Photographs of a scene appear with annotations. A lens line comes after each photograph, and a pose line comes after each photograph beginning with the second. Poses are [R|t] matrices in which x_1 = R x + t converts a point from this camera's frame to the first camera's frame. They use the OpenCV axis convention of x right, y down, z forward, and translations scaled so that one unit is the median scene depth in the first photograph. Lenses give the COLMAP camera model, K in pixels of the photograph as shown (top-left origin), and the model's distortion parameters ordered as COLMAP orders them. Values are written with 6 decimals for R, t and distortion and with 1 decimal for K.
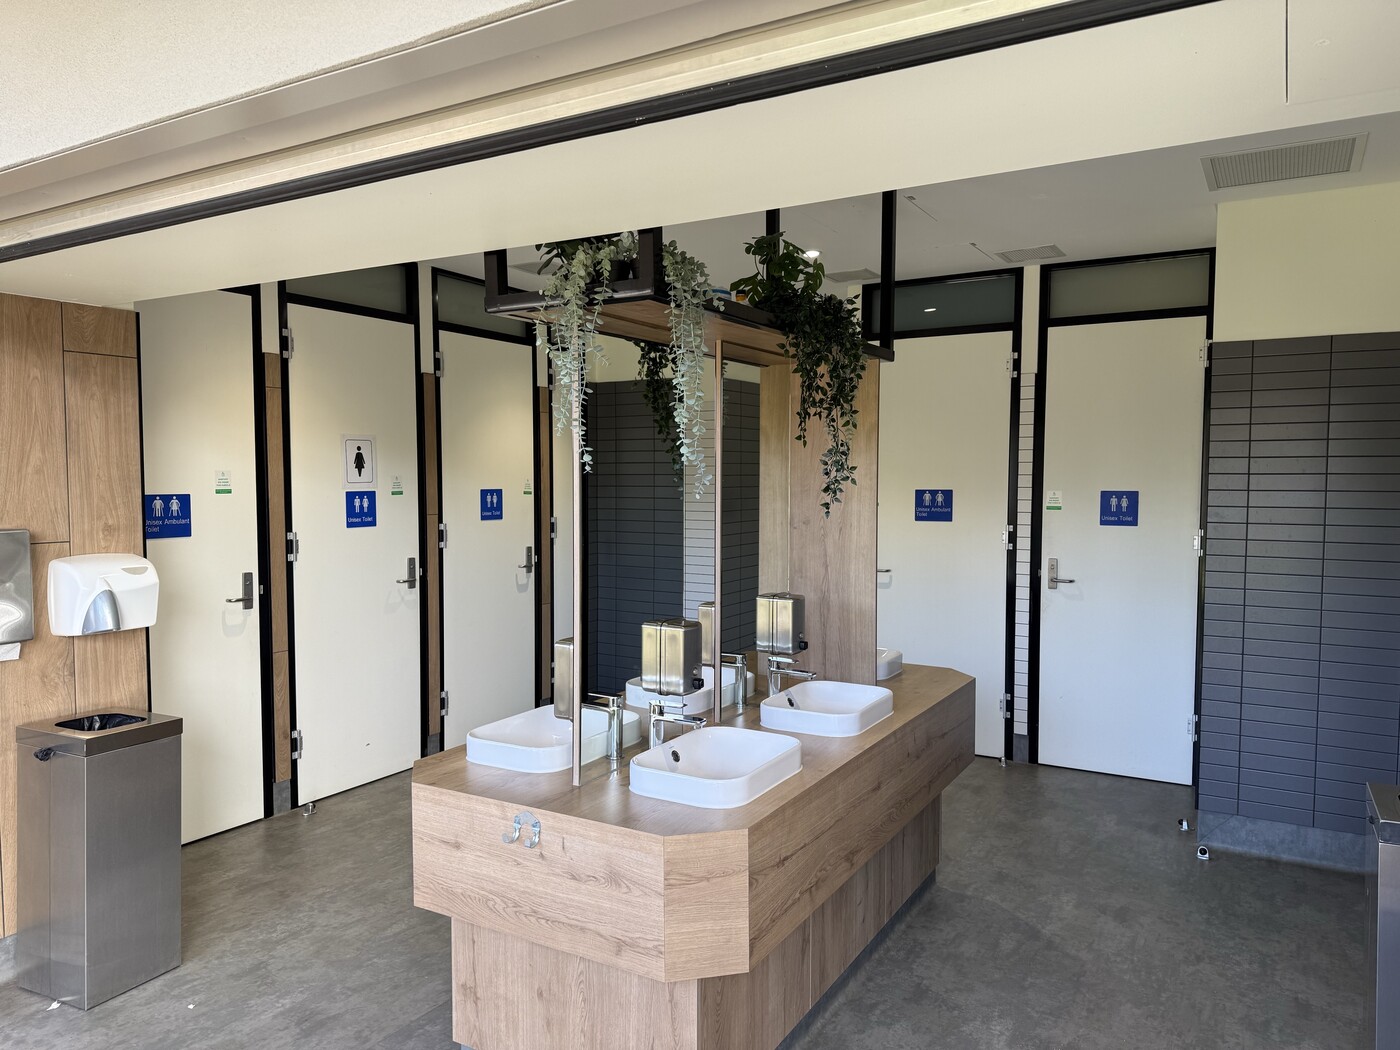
lens RADIAL K [[972.1, 0, 700.0], [0, 972.1, 525.0], [0, 0, 1]] dist [0.077415, -0.000579]
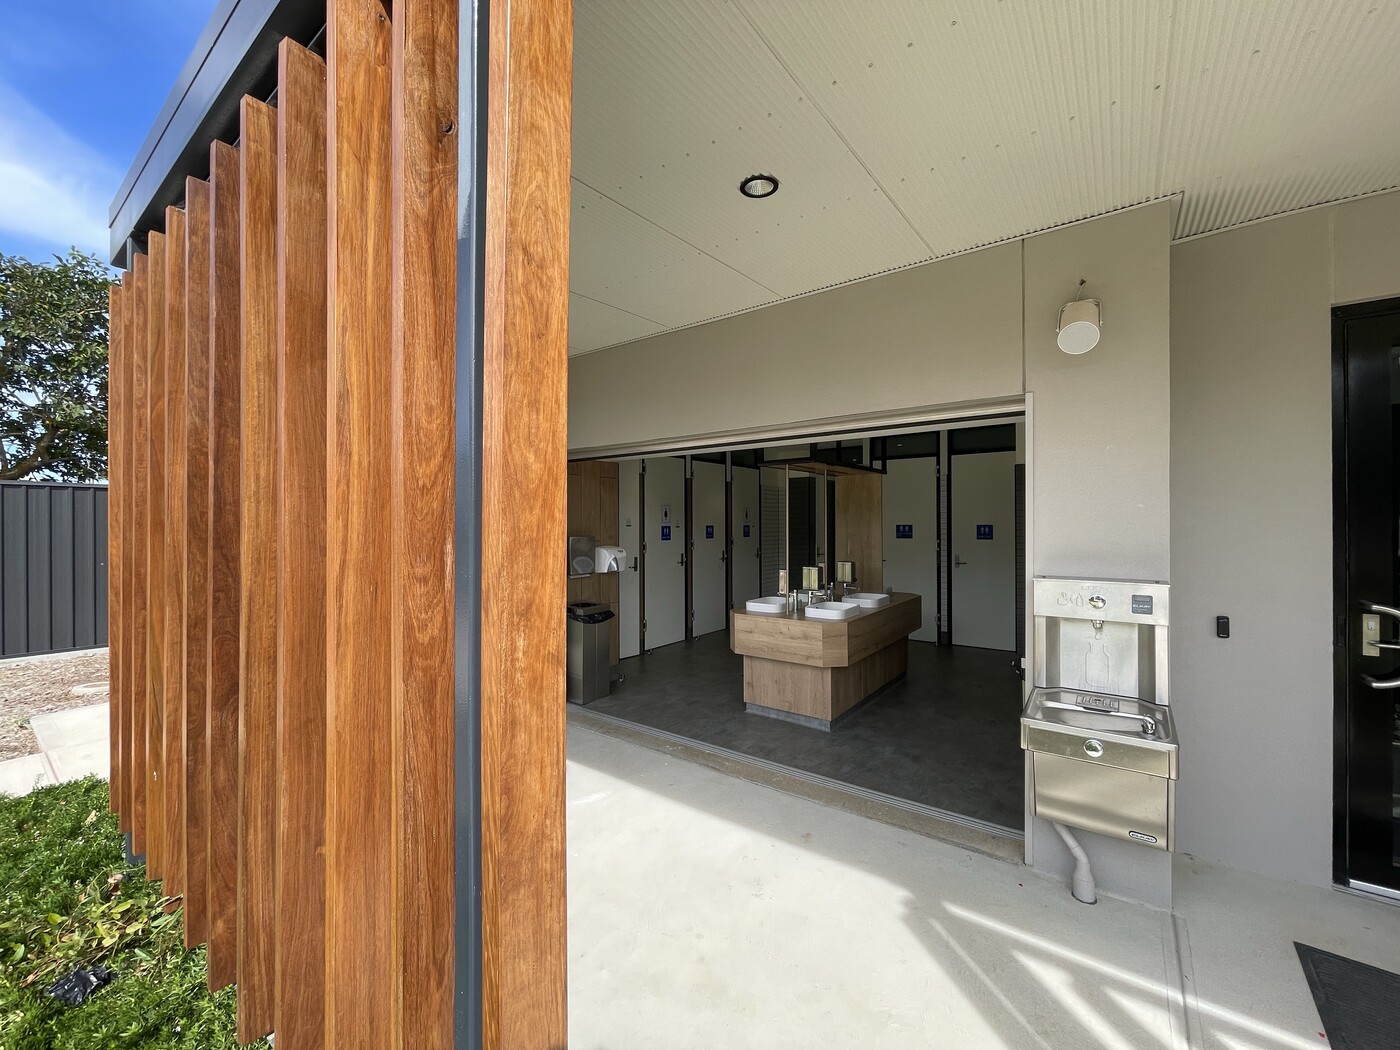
lens RADIAL K [[569.2, 0, 700.0], [0, 569.2, 525.0], [0, 0, 1]] dist [-0.000223, -0.000008]
pose [[0.994384, -0.004379, -0.105741, -0.099562], [-0.000998, 0.998711, -0.050745, 0.034210], [0.105827, 0.050565, 0.993098, -0.396209]]
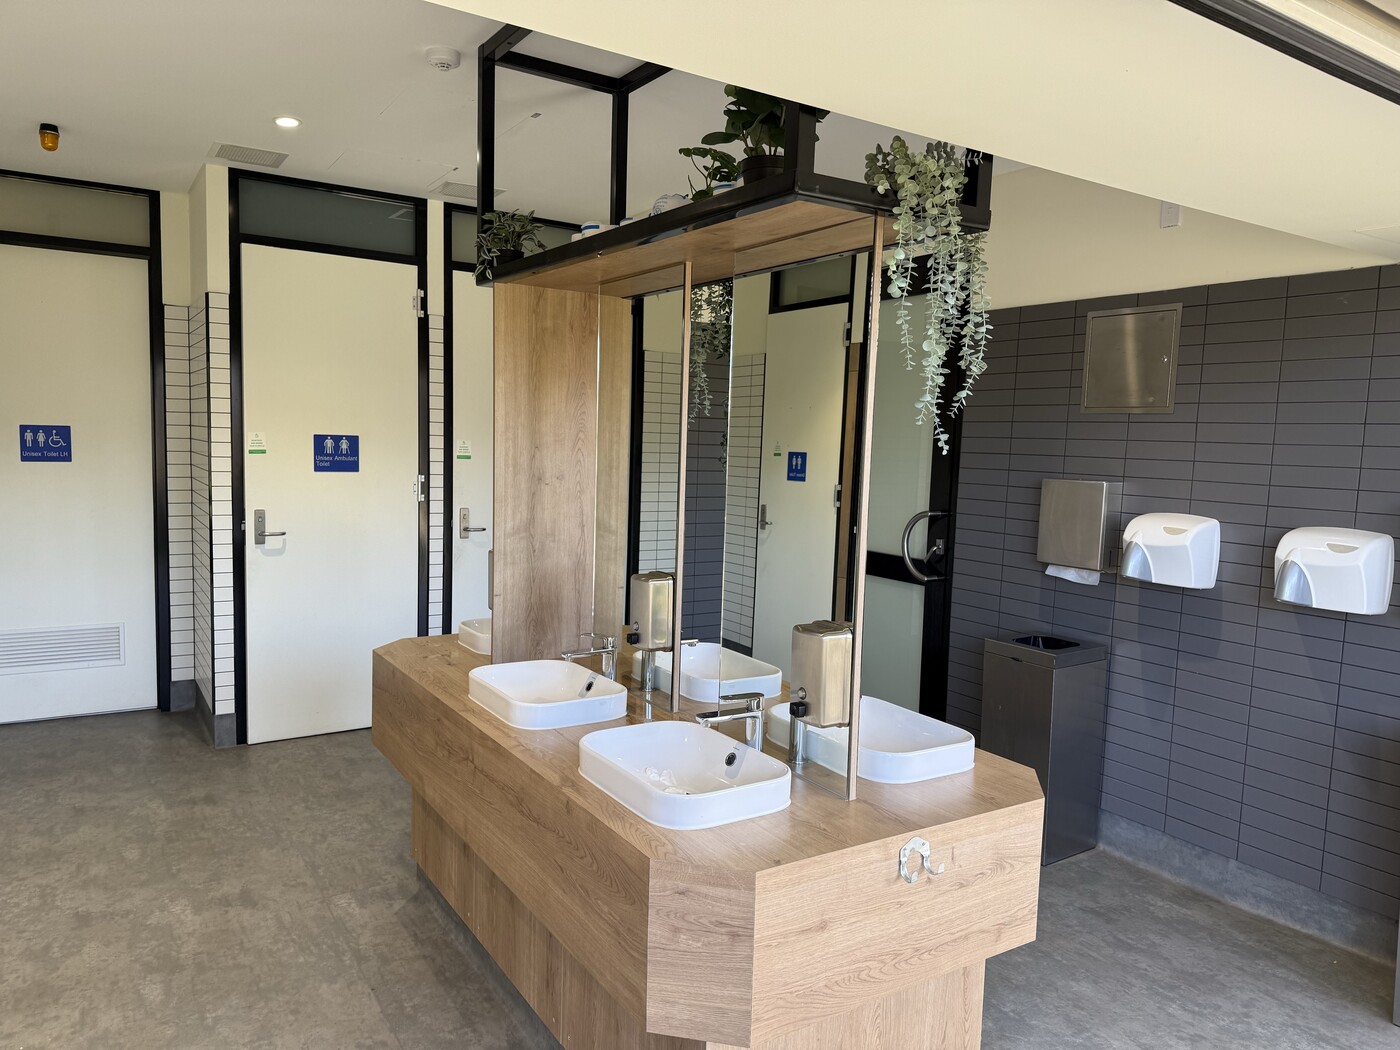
lens RADIAL K [[983.4, 0, 700.0], [0, 983.4, 525.0], [0, 0, 1]] dist [0.126649, 0.000437]
pose [[0.425898, -0.067627, 0.902240, -0.444874], [0.009684, 0.997486, 0.070195, -0.016801], [-0.904719, -0.021158, 0.425482, 0.353544]]
